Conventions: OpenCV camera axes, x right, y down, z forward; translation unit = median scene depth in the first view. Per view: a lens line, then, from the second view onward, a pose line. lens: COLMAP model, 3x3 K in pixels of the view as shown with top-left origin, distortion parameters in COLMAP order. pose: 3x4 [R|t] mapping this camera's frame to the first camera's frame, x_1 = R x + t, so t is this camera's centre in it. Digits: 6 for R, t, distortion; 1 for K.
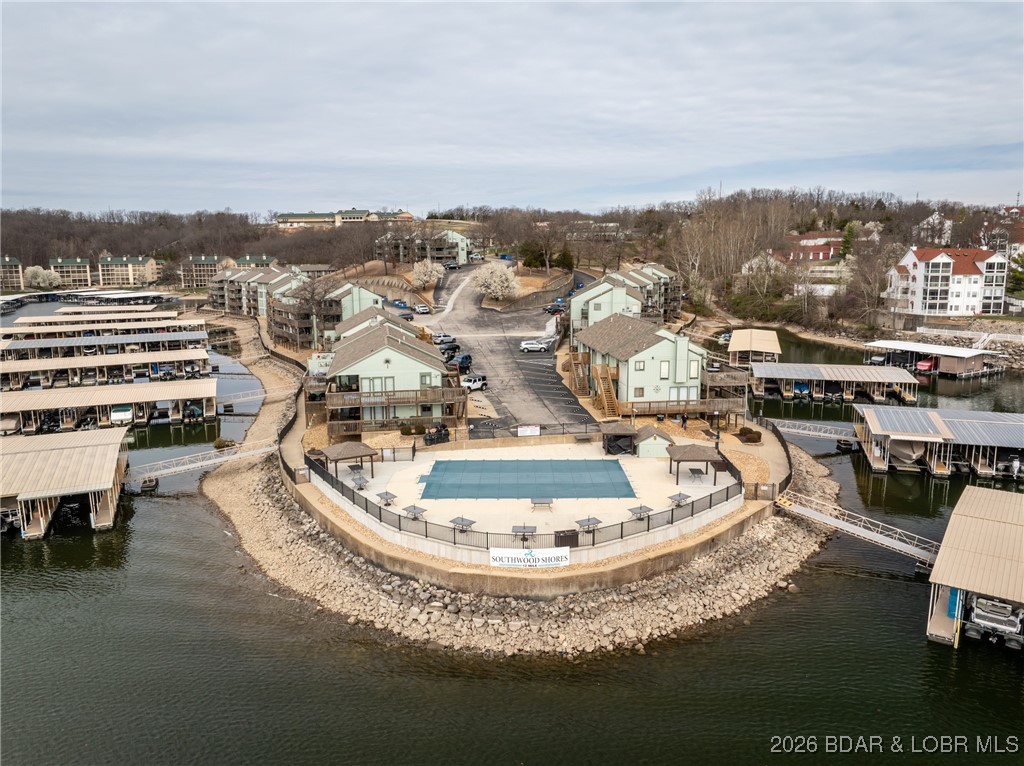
lens RADIAL K [[721.6, 0, 516.9], [0, 721.6, 385.1], [0, 0, 1]] dist [-0.032268, 0.002935]
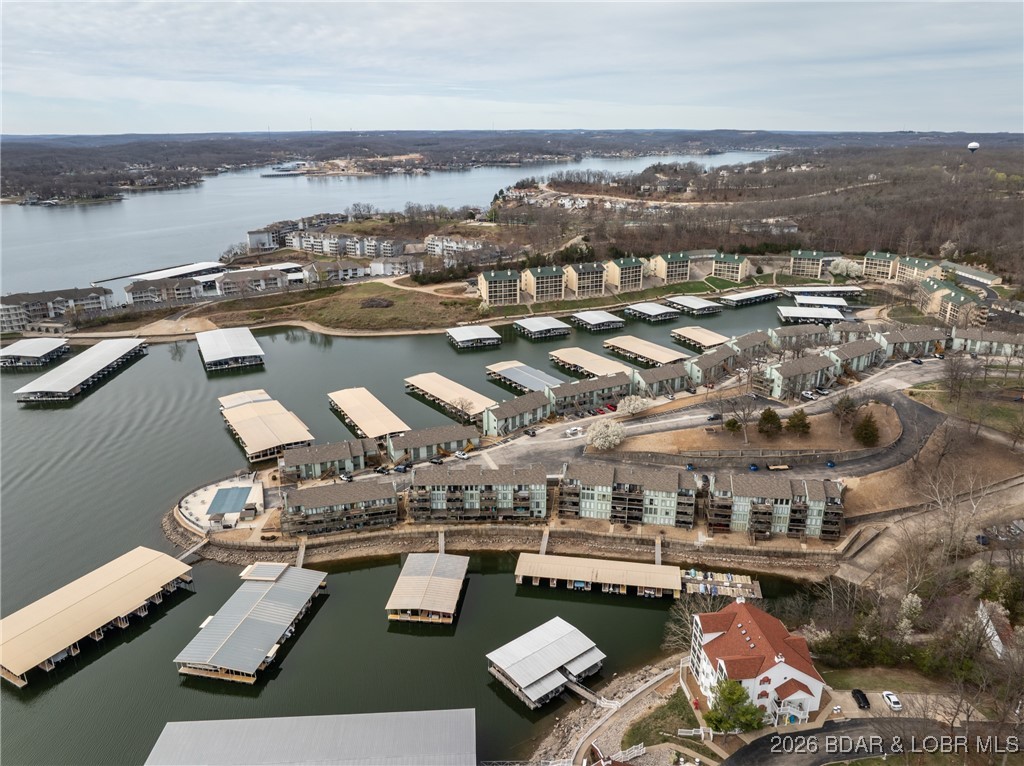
lens RADIAL K [[721.6, 0, 510.4], [0, 721.6, 372.6], [0, 0, 1]] dist [-0.032268, 0.002935]
pose [[0.144140, 0.320531, -0.936207, 0.866996], [-0.174128, 0.939540, 0.294863, -0.456309], [0.974117, 0.120518, 0.191239, 0.404053]]
